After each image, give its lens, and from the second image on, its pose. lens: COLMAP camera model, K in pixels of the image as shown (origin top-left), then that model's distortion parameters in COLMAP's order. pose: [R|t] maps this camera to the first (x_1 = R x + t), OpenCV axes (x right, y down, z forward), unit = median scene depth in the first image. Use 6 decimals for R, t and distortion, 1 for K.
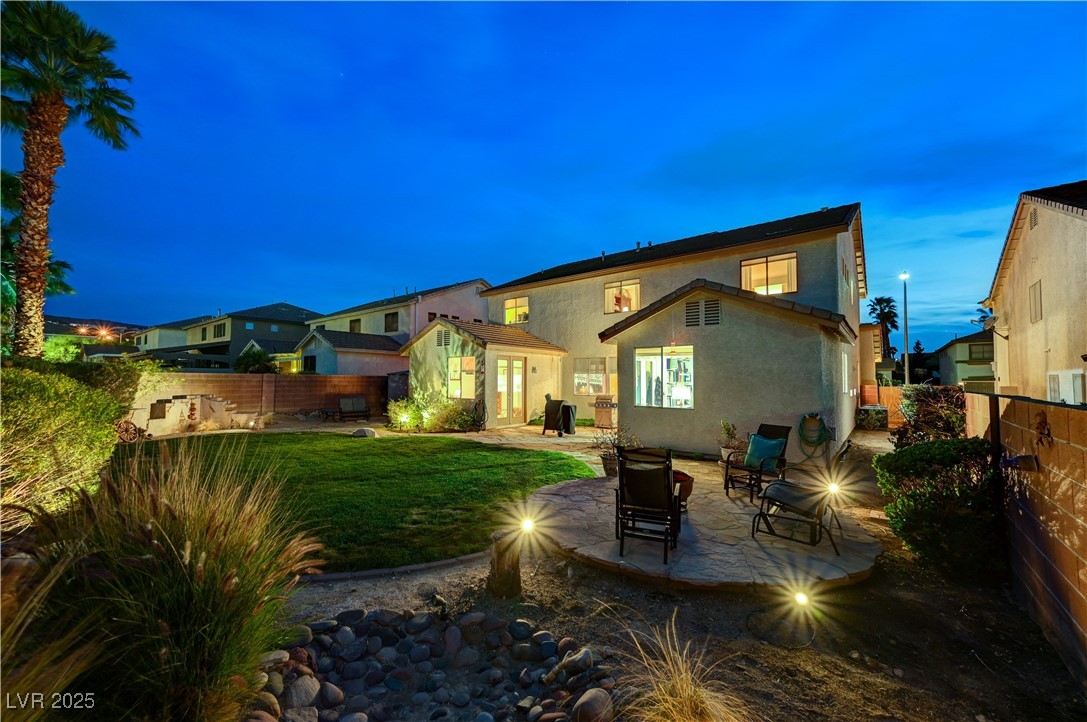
lens RADIAL K [[398.3, 0, 543.5], [0, 398.3, 361.0], [0, 0, 1]] dist [0.000728, 0.000087]
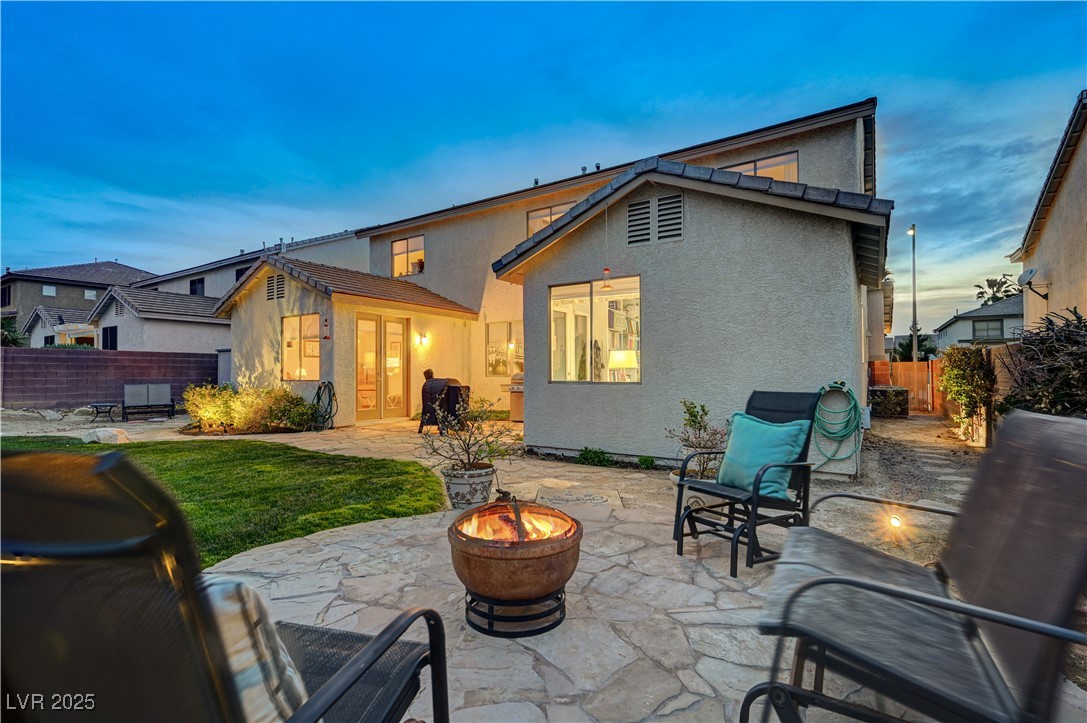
lens RADIAL K [[474.0, 0, 543.5], [0, 474.0, 361.5], [0, 0, 1]] dist [-0.000330, -0.000349]
pose [[0.994640, -0.005459, 0.103254, 0.108666], [0.002901, 0.999685, 0.024911, 0.047951], [-0.103358, -0.024478, 0.994343, 0.210979]]
